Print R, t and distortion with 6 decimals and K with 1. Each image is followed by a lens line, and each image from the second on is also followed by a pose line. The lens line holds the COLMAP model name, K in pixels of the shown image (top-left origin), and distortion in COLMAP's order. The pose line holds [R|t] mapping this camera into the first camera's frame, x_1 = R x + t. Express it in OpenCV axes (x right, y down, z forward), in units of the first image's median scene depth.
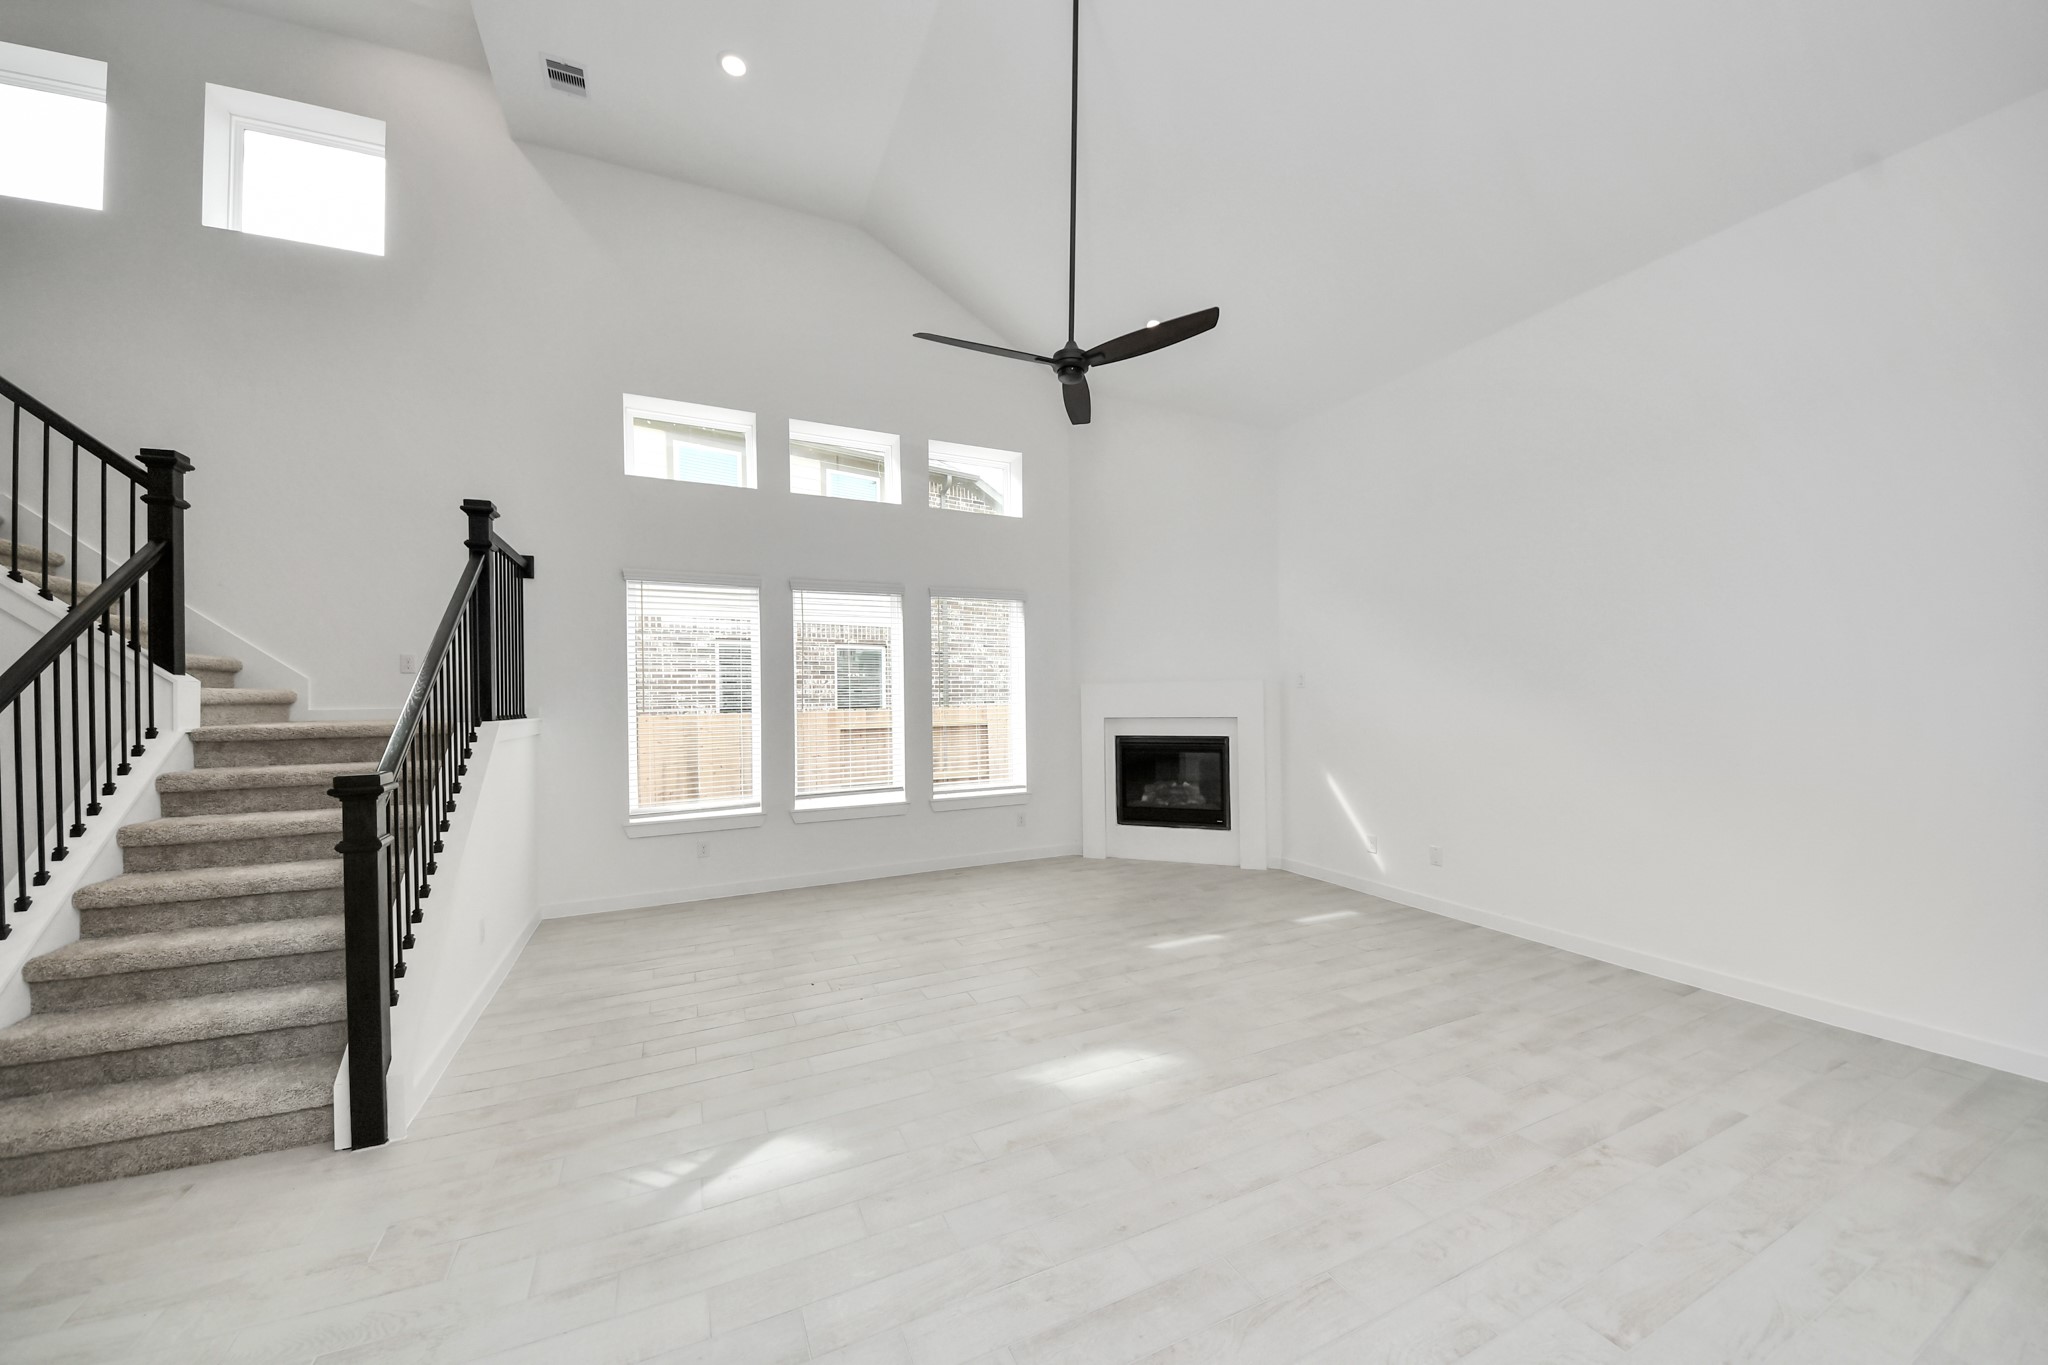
lens RADIAL K [[755.3, 0, 1028.5], [0, 755.3, 696.9], [0, 0, 1]] dist [0.032675, -0.000064]
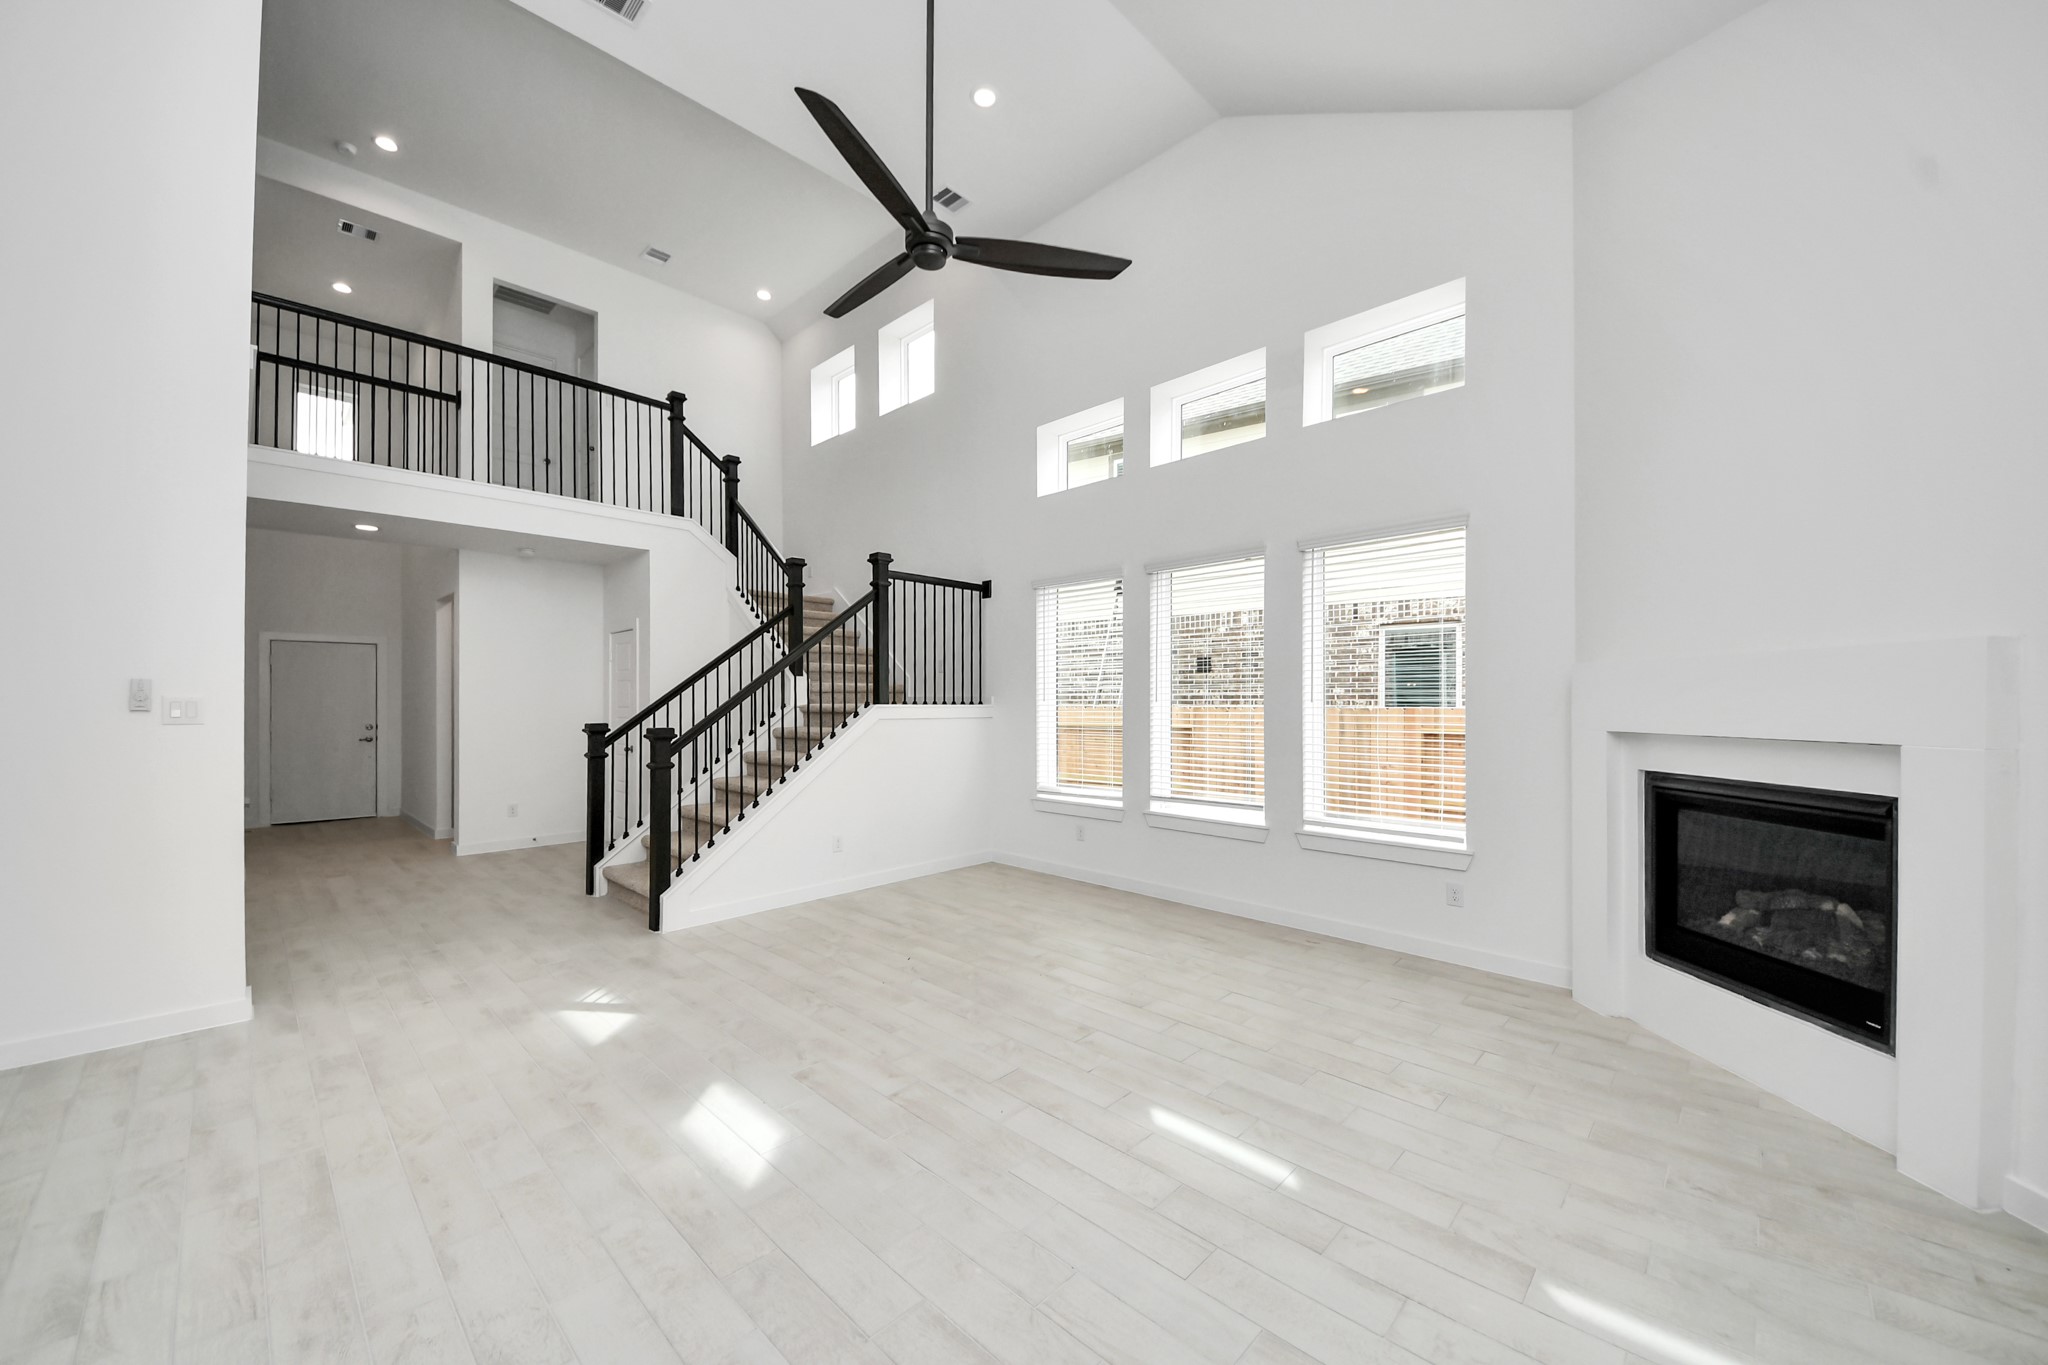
lens RADIAL K [[781.4, 0, 1022.8], [0, 781.4, 689.2], [0, 0, 1]] dist [0.014375, -0.000269]
pose [[0.334712, 0.003536, -0.942314, 0.562595], [-0.008192, 0.999966, 0.000843, 0.001268], [0.942285, 0.007437, 0.334729, 0.559285]]
